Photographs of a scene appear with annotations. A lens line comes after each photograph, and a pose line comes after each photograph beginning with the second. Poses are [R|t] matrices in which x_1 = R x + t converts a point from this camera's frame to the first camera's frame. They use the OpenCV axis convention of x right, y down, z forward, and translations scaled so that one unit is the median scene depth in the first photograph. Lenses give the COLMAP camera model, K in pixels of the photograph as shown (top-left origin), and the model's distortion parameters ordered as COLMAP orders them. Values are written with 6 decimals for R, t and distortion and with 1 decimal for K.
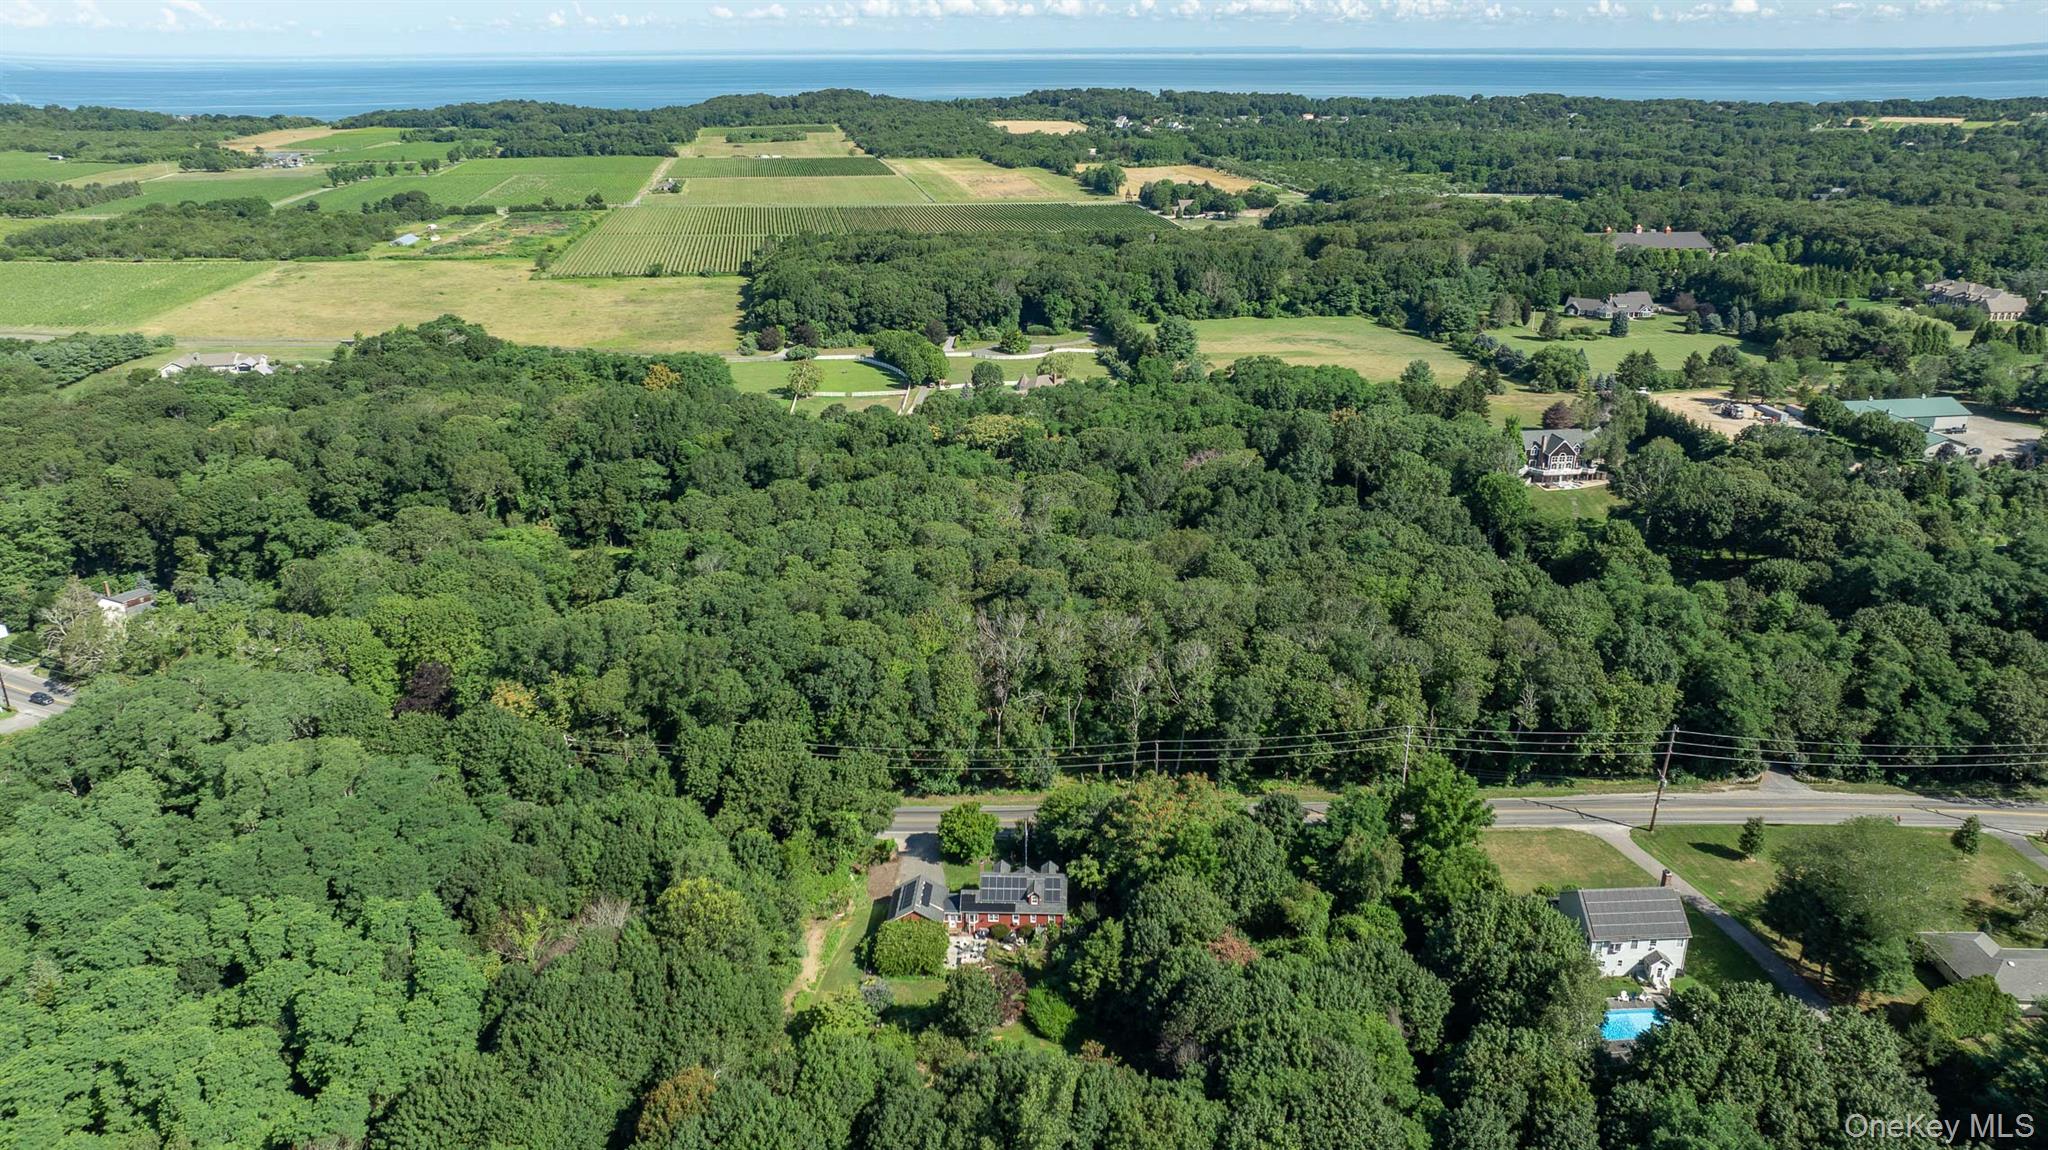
lens RADIAL K [[1434.1, 0, 1036.7], [0, 1434.1, 566.9], [0, 0, 1]] dist [-0.024559, 0.019810]
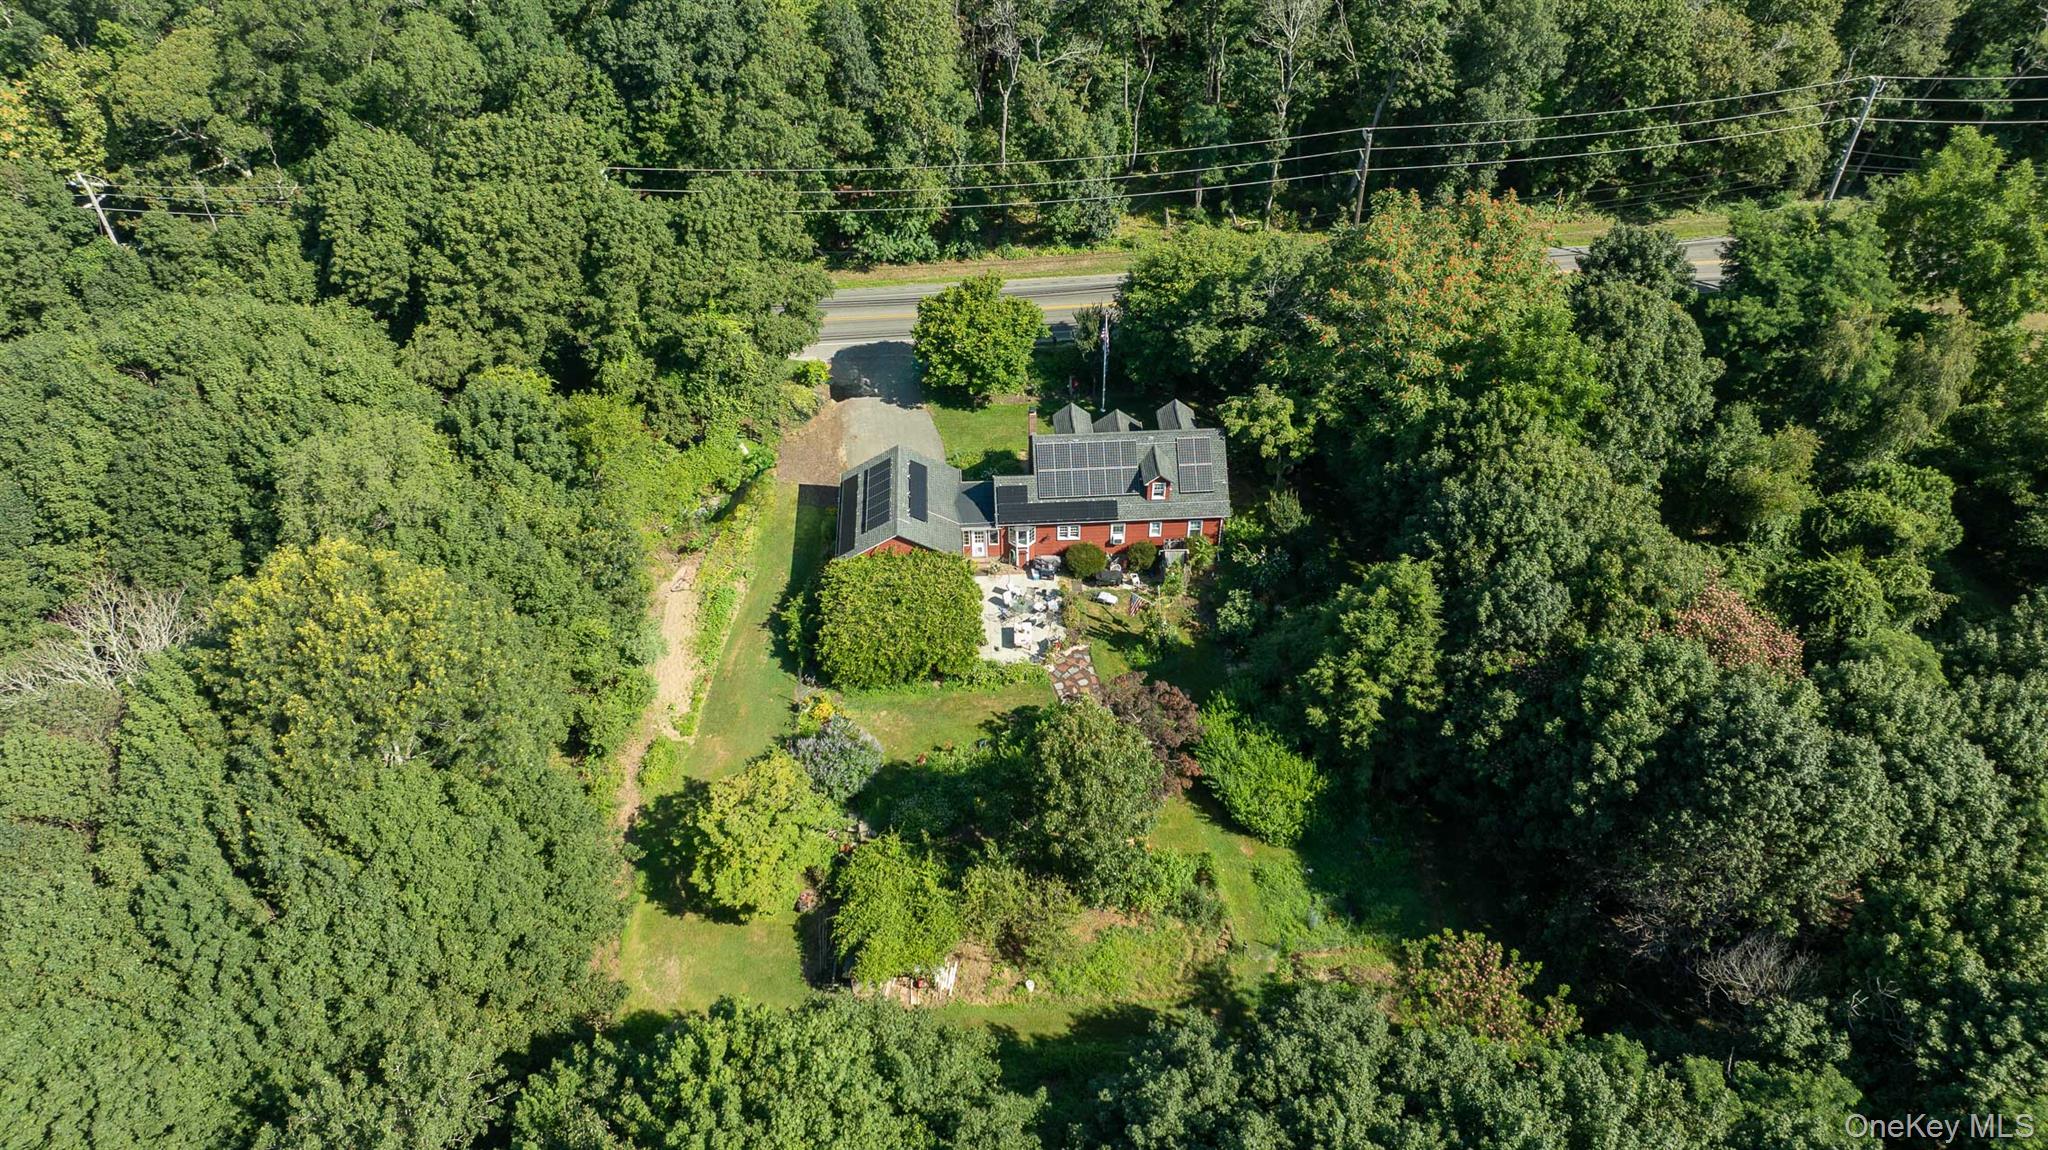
lens RADIAL K [[1434.1, 0, 1026.9], [0, 1434.1, 568.3], [0, 0, 1]] dist [-0.024559, 0.019810]
pose [[0.995650, -0.062722, 0.068892, -0.072224], [0.032863, 0.928347, 0.370260, 0.082173], [-0.087179, -0.366386, 0.926370, 0.547753]]
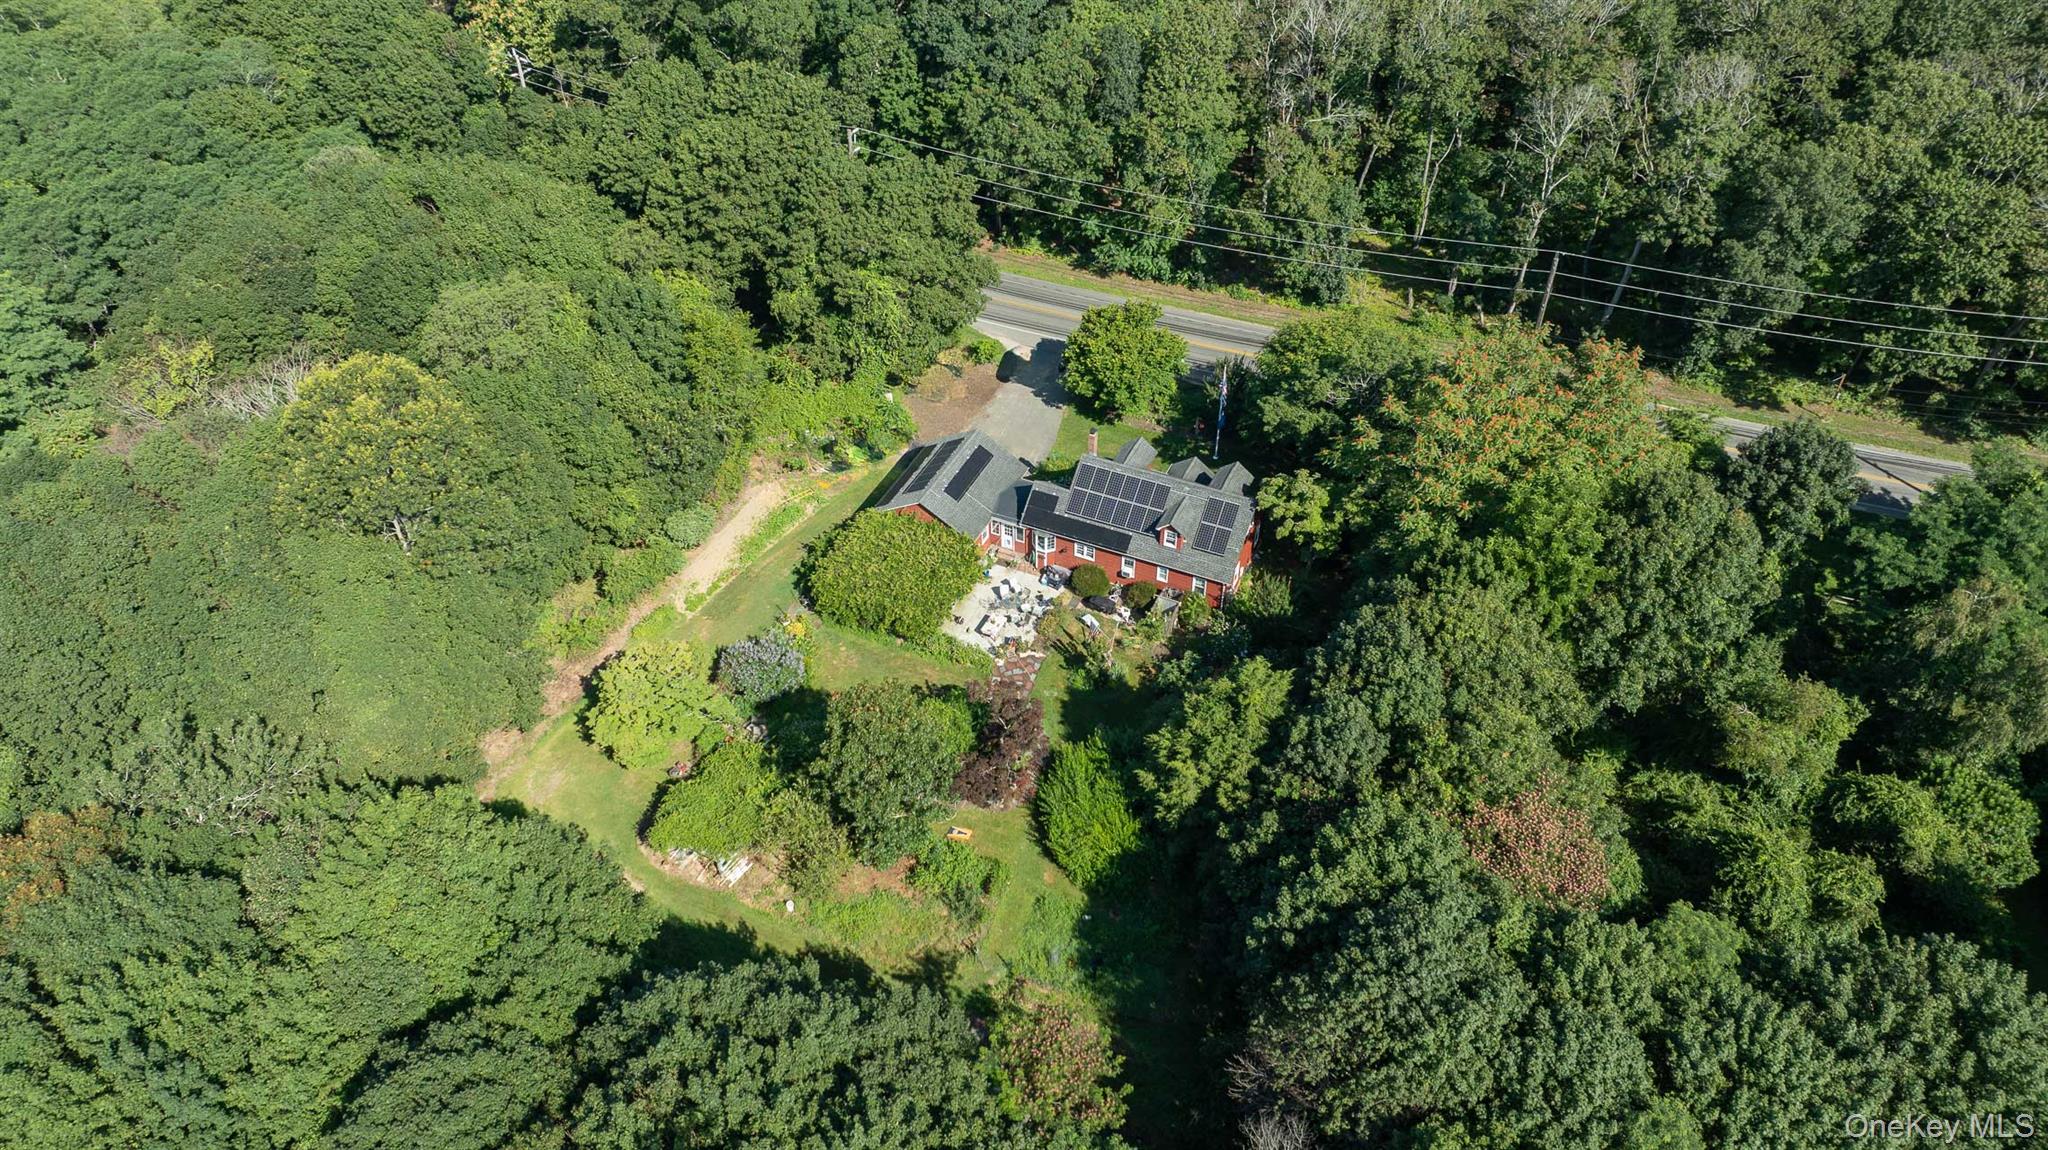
lens RADIAL K [[1434.1, 0, 1036.7], [0, 1434.1, 563.4], [0, 0, 1]] dist [-0.024559, 0.019810]
pose [[0.926970, 0.250176, -0.279532, 0.086033], [-0.130462, 0.913628, 0.385050, 0.062778], [0.351719, -0.320462, 0.879544, 0.544493]]
